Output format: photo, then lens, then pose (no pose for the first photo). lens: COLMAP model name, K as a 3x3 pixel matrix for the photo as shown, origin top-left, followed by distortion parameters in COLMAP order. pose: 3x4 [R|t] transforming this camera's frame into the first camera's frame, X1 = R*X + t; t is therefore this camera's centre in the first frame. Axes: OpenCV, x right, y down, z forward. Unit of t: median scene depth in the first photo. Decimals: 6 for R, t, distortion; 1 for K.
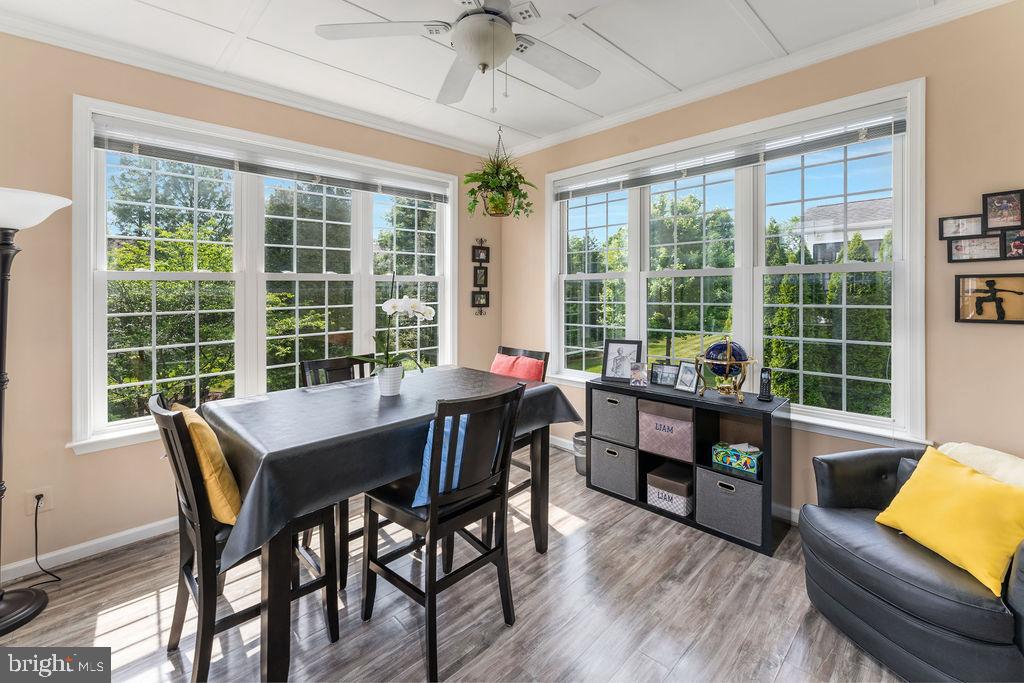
lens RADIAL K [[440.4, 0, 508.9], [0, 440.4, 286.3], [0, 0, 1]] dist [-0.001292, 0.000286]
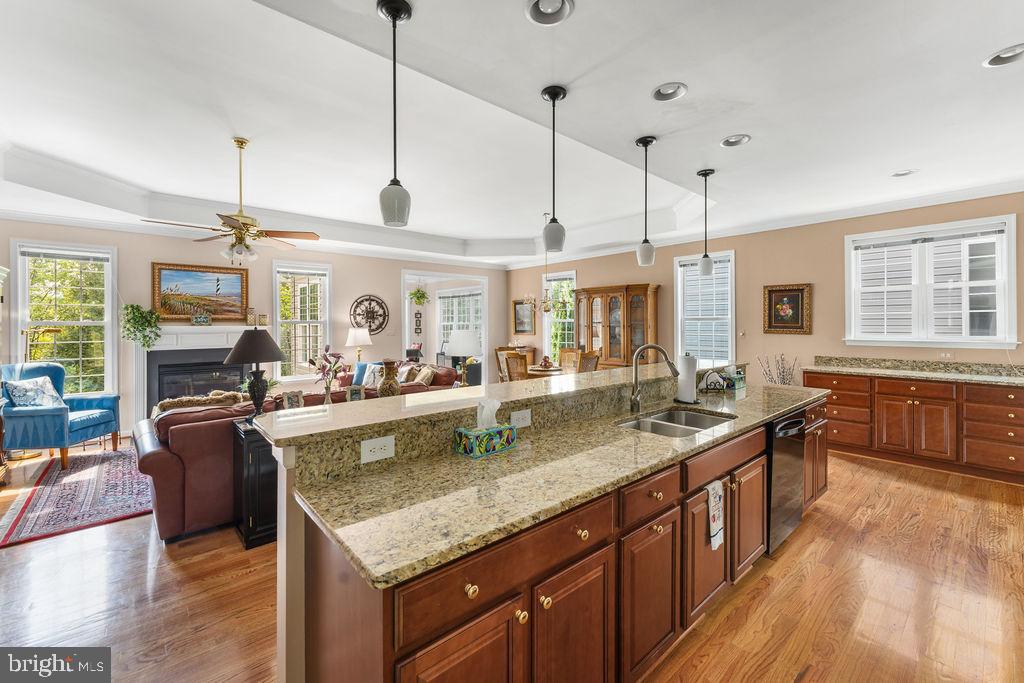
lens RADIAL K [[440.4, 0, 522.9], [0, 440.4, 322.2], [0, 0, 1]] dist [-0.001292, 0.000286]
pose [[0.999642, 0.000240, -0.026770, 0.730188], [-0.000380, 0.999986, -0.005210, -0.012445], [0.026769, 0.005219, 0.999628, -1.979304]]
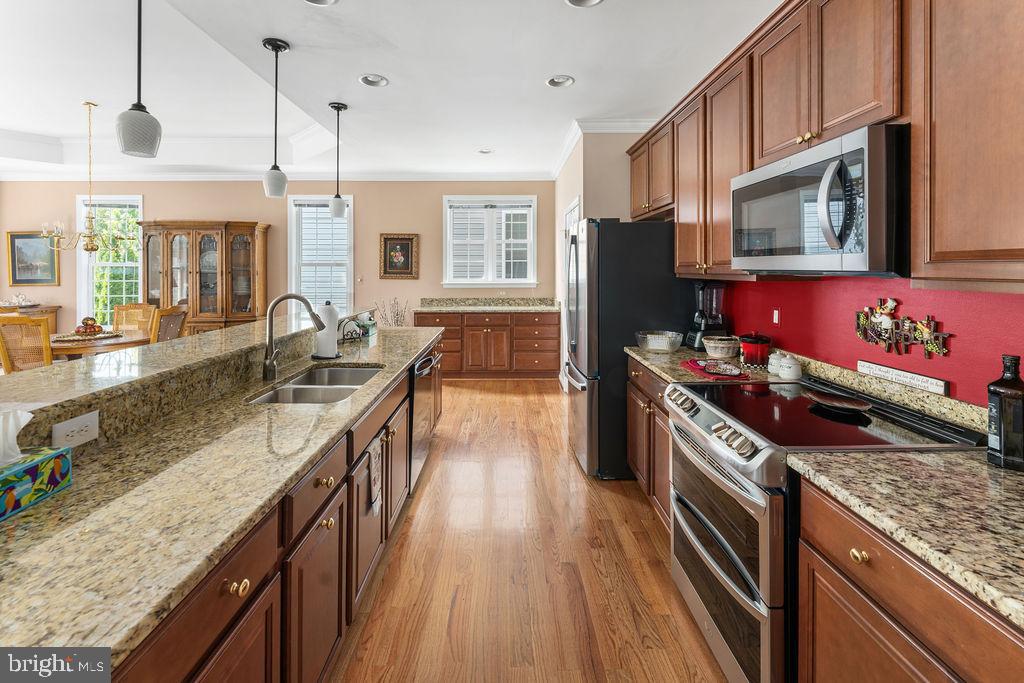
lens RADIAL K [[440.4, 0, 524.1], [0, 440.4, 271.8], [0, 0, 1]] dist [-0.001292, 0.000286]
pose [[0.673307, -0.001212, 0.739362, 0.358955], [-0.000246, 0.999998, 0.001864, 0.001656], [-0.739363, -0.001437, 0.673306, -0.949323]]
